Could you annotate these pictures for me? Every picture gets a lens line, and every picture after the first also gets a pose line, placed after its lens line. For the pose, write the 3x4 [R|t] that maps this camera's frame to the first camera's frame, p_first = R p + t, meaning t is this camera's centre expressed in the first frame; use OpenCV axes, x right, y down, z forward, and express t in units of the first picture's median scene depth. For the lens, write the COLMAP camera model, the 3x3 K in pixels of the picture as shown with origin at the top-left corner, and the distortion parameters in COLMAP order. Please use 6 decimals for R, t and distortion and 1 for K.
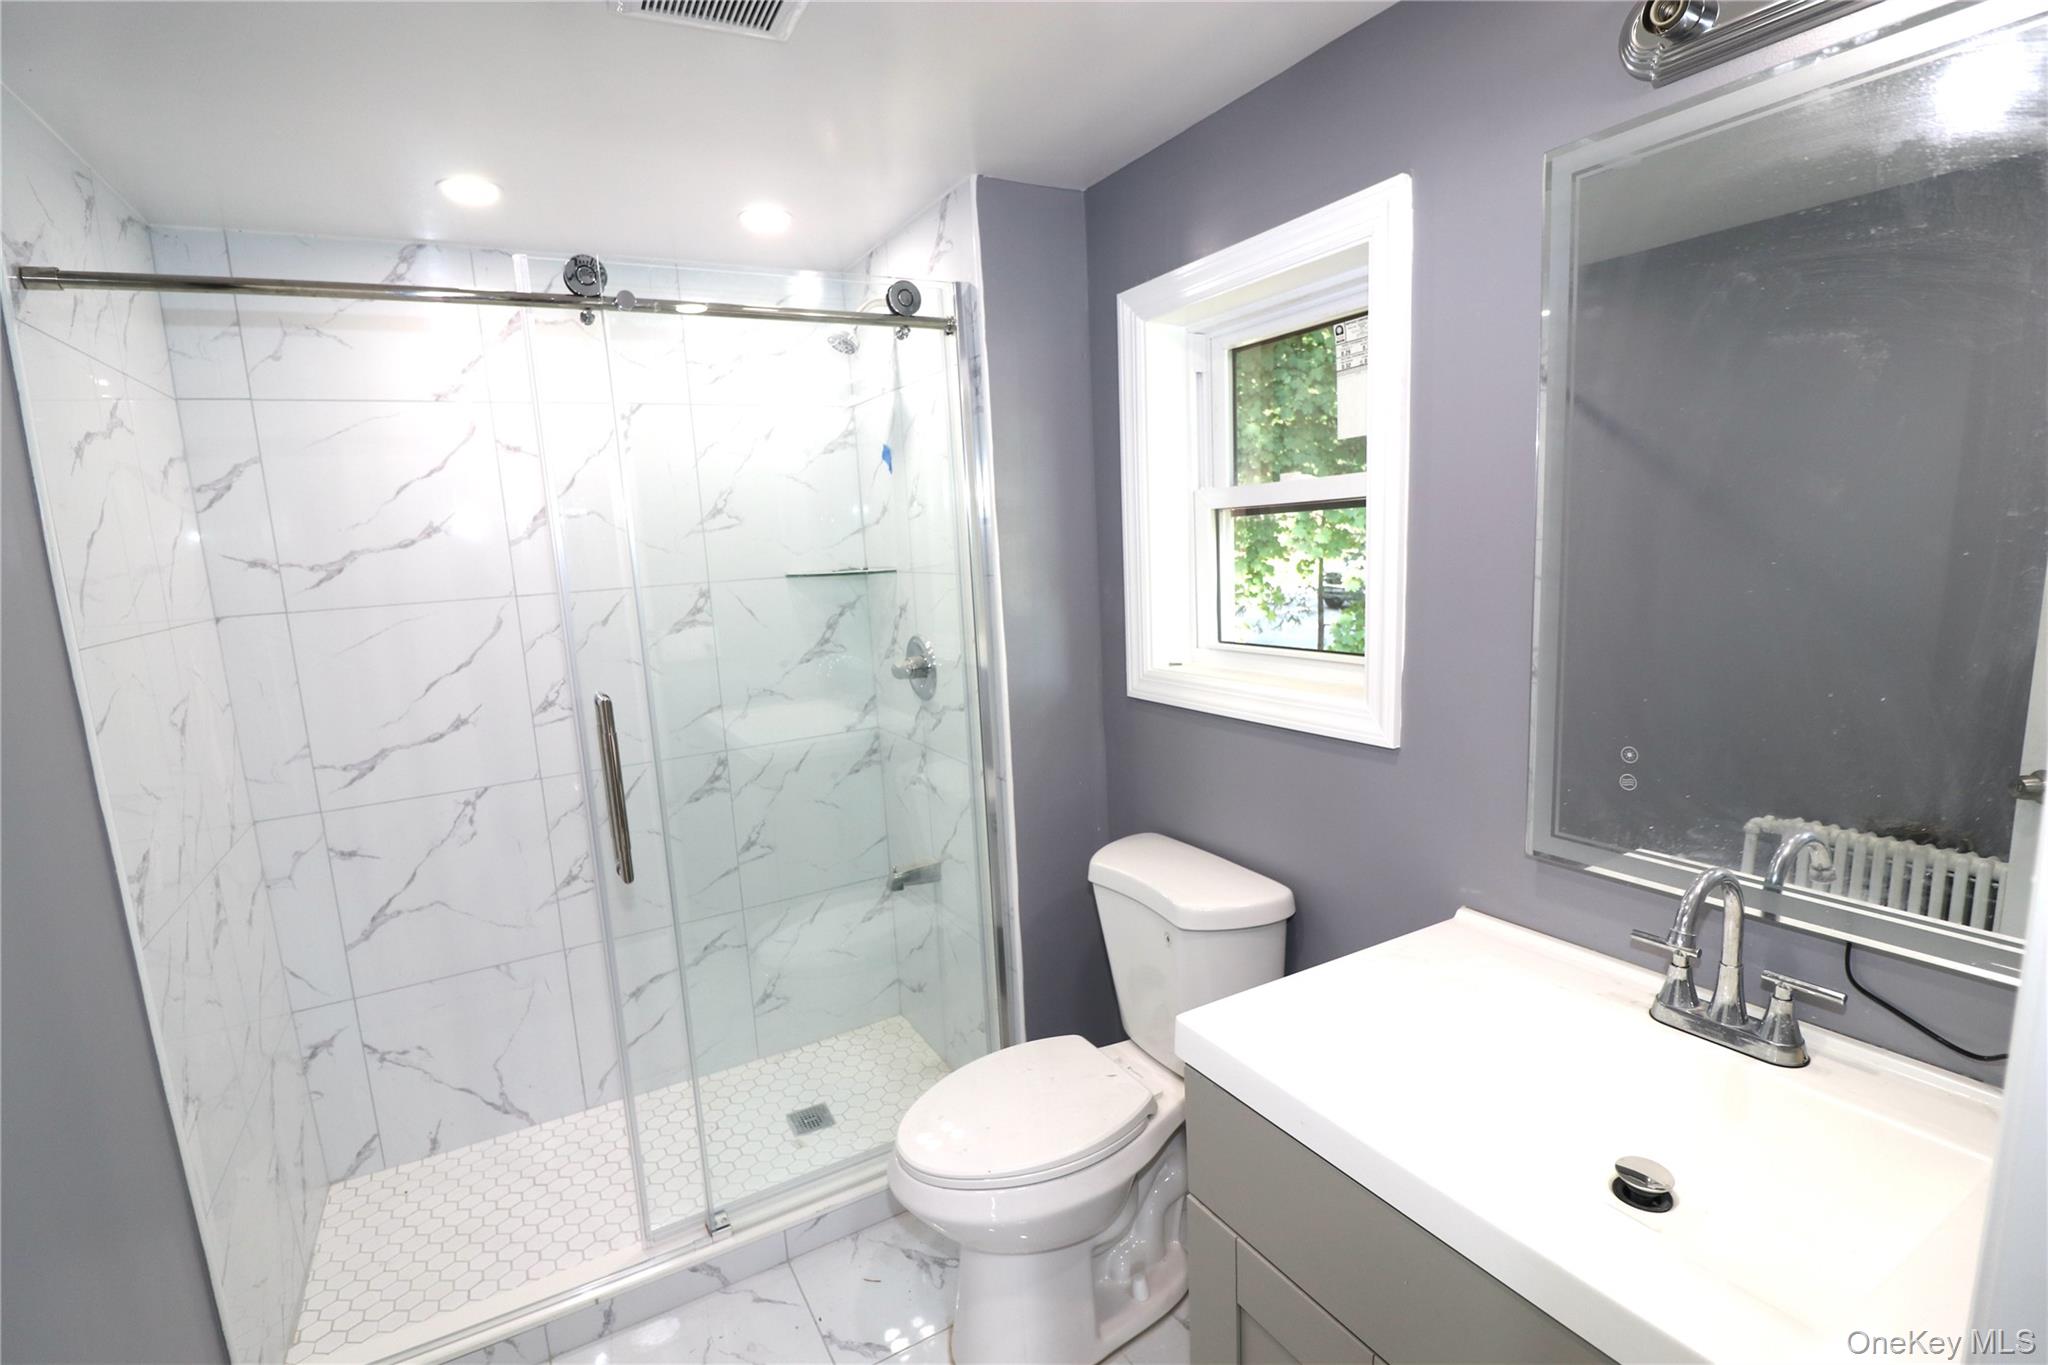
lens RADIAL K [[951.4, 0, 1011.1], [0, 951.4, 680.9], [0, 0, 1]] dist [0.004507, -0.014128]
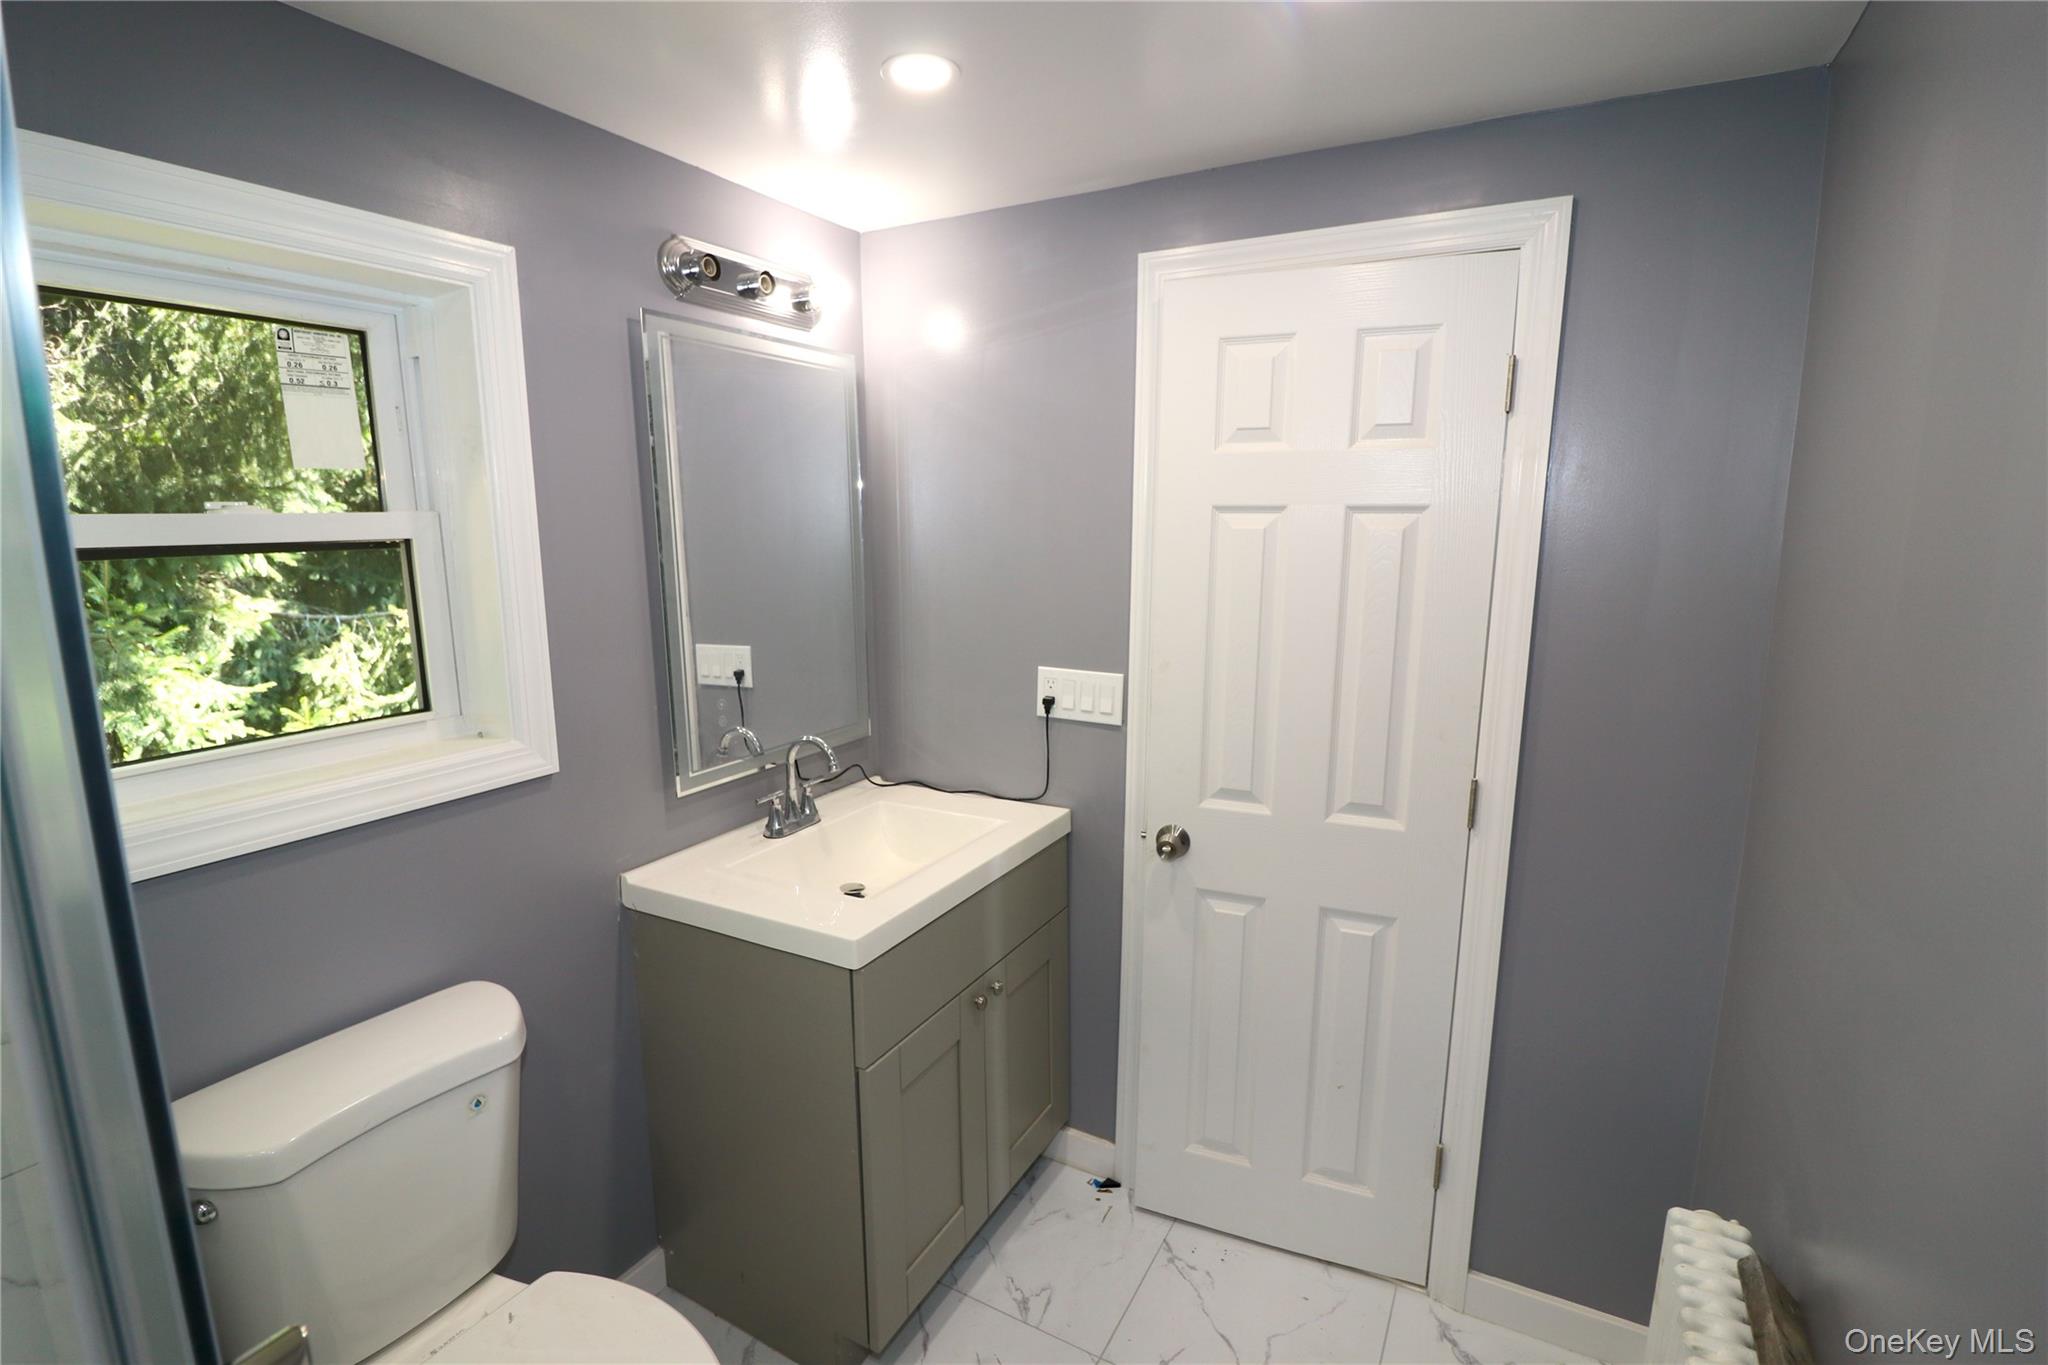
lens RADIAL K [[951.4, 0, 1011.1], [0, 951.4, 680.9], [0, 0, 1]] dist [0.004507, -0.014128]
pose [[-0.535065, -0.075157, 0.841461, -0.597484], [0.164185, 0.967793, 0.190841, -0.115755], [-0.828703, 0.240267, -0.505492, 0.833289]]
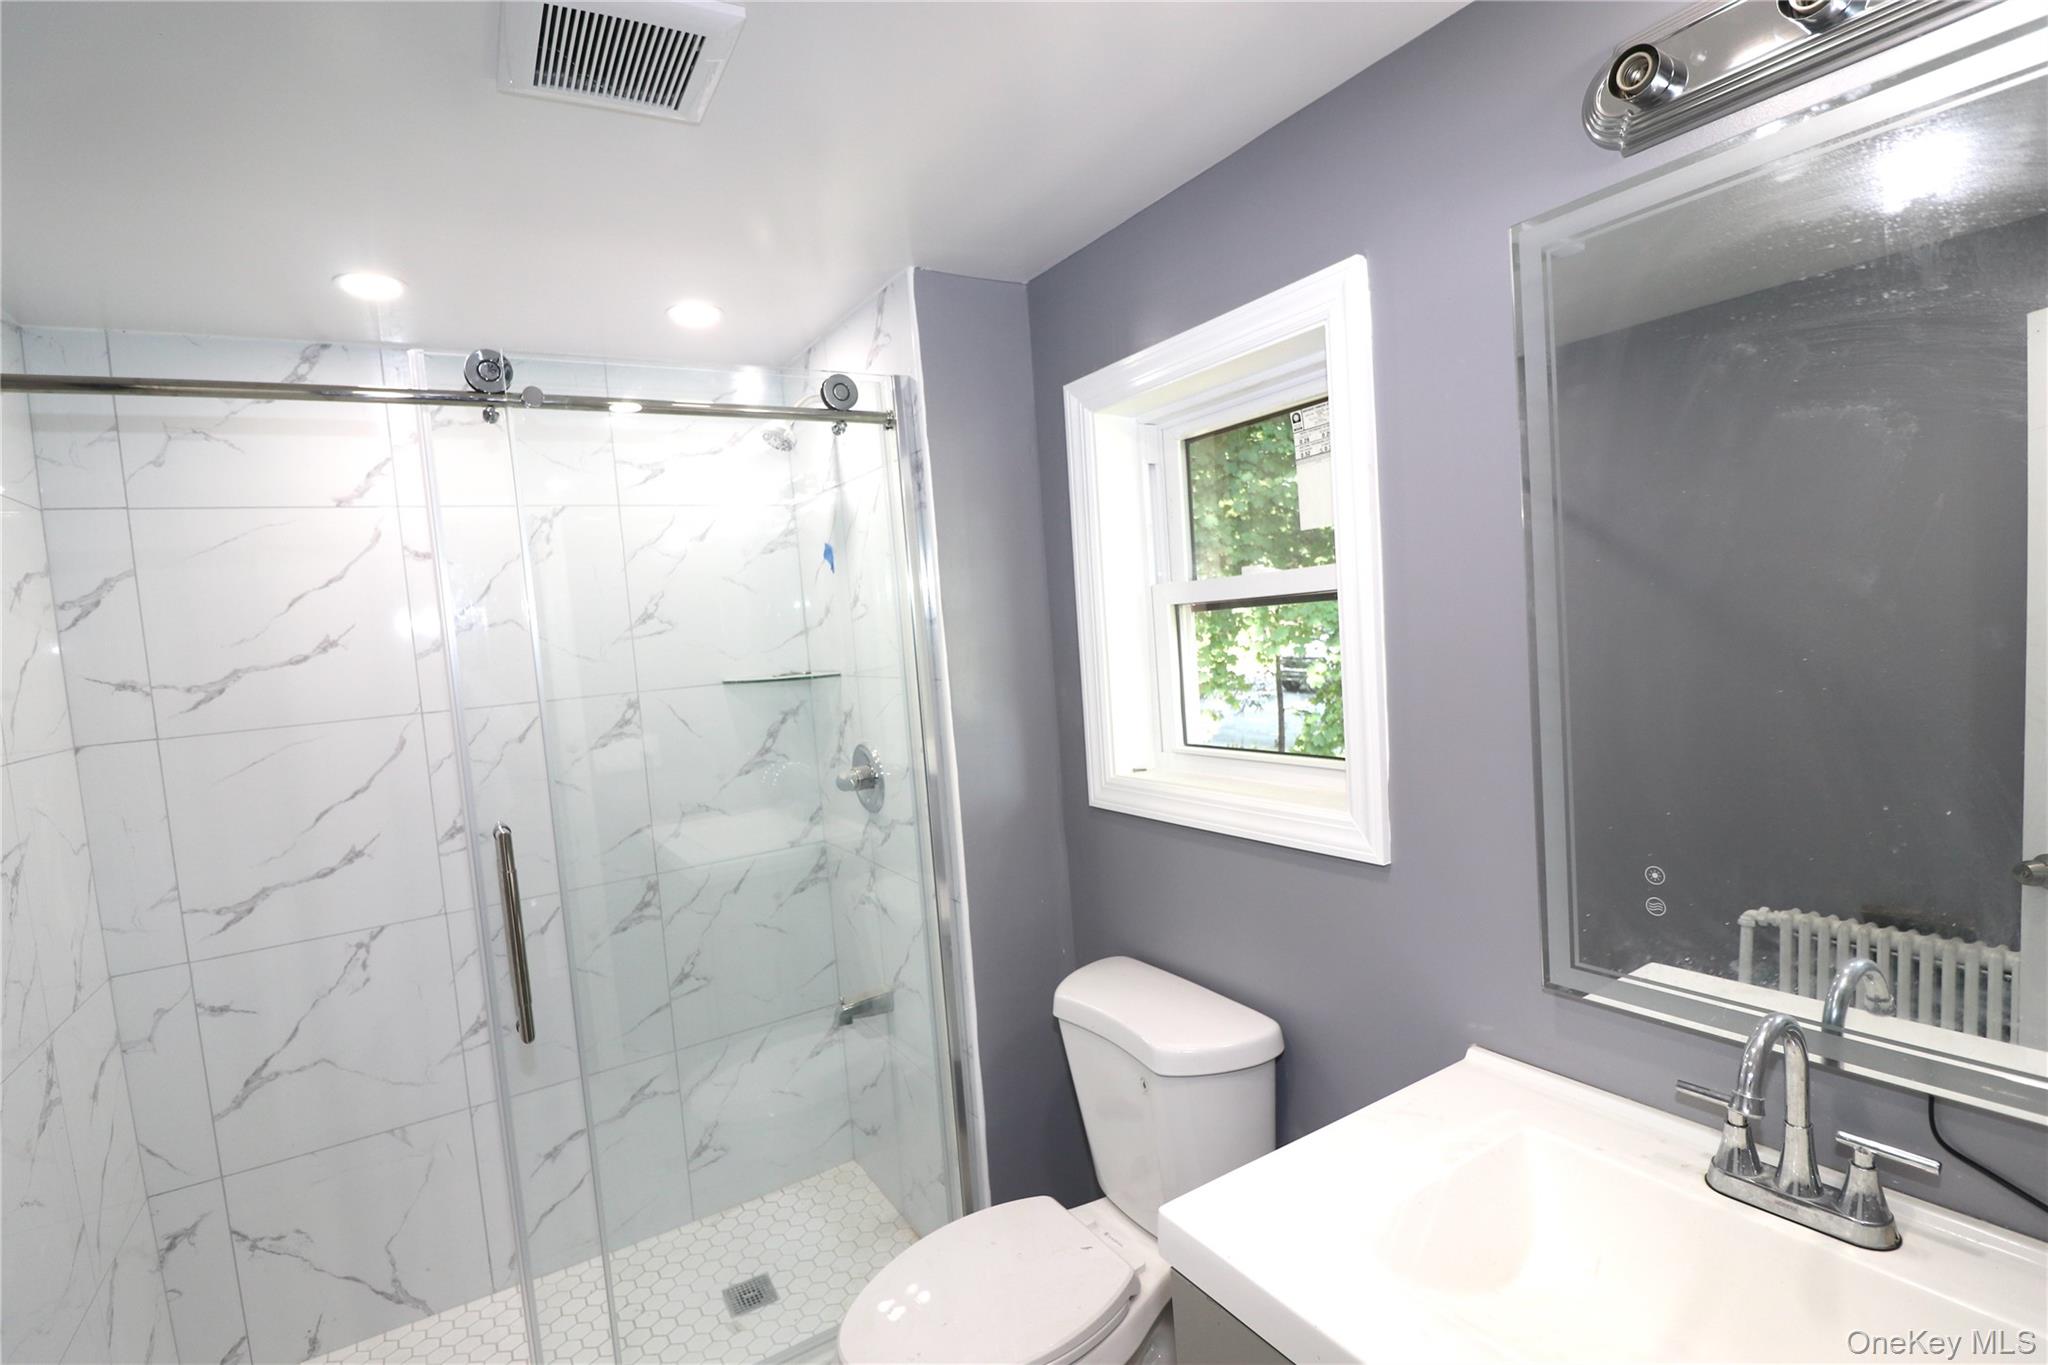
lens RADIAL K [[951.4, 0, 1011.1], [0, 951.4, 680.9], [0, 0, 1]] dist [0.004507, -0.014128]
pose [[0.998901, -0.024344, 0.040051, 0.012698], [0.028023, 0.995175, -0.094024, -0.021153], [-0.037569, 0.095043, 0.994764, 0.074671]]
